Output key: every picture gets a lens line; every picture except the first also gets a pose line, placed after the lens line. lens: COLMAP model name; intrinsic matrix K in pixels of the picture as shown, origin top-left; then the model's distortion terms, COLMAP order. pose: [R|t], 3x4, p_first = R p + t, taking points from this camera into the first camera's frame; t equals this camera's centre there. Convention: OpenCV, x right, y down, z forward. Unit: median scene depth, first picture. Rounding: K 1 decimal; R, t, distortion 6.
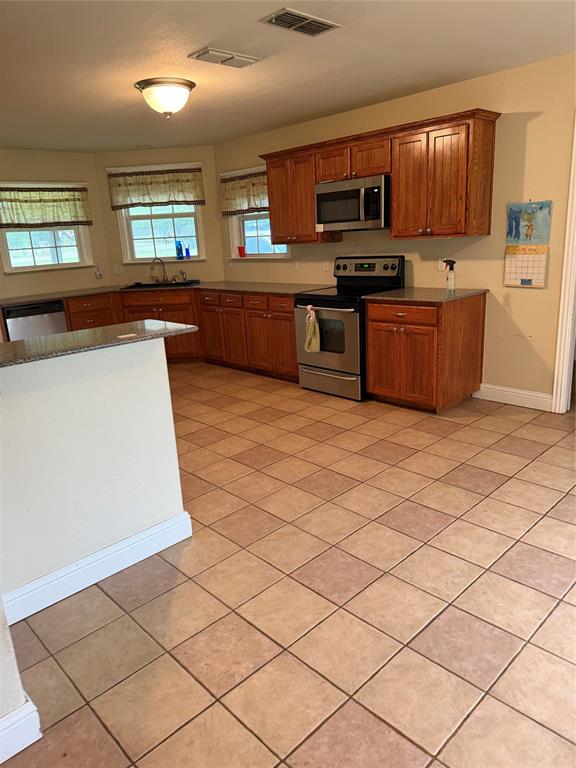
lens RADIAL K [[534.8, 0, 285.0], [0, 534.8, 381.7], [0, 0, 1]] dist [0.045943, -0.062217]
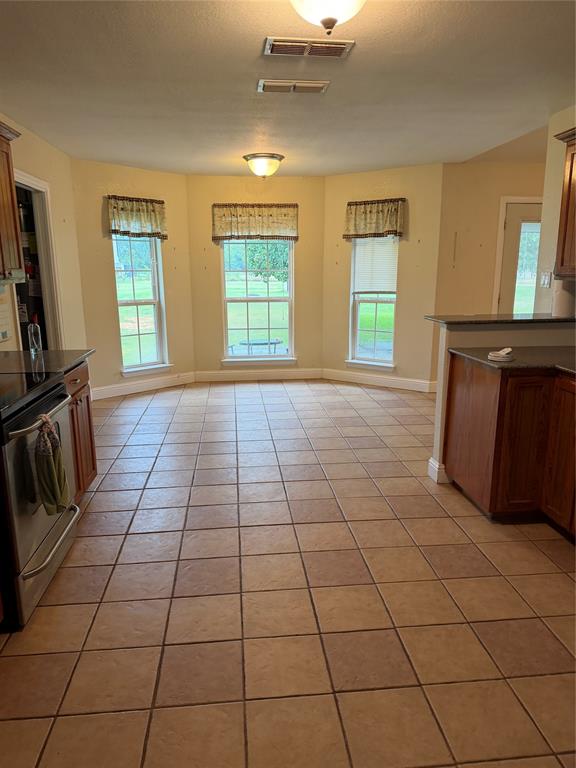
lens RADIAL K [[534.8, 0, 282.9], [0, 534.8, 385.2], [0, 0, 1]] dist [0.045943, -0.062217]
pose [[-0.783522, -0.066136, 0.617835, -0.449399], [0.220605, 0.899935, 0.376099, -0.327969], [-0.580885, 0.430979, -0.690528, 1.295464]]
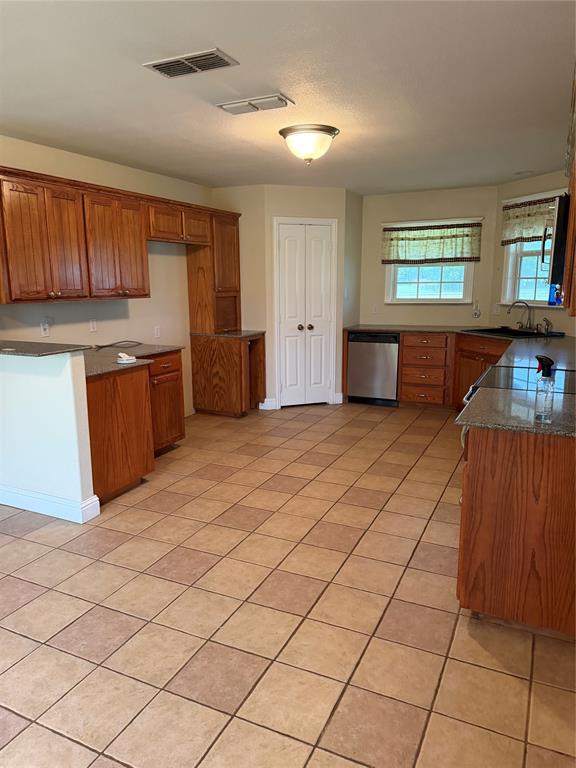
lens RADIAL K [[534.8, 0, 287.5], [0, 534.8, 383.3], [0, 0, 1]] dist [0.045943, -0.062217]
pose [[0.362065, 0.228502, -0.903712, 0.646080], [-0.260167, 0.955734, 0.137422, -0.194705], [0.895110, 0.185360, 0.405487, 0.537433]]
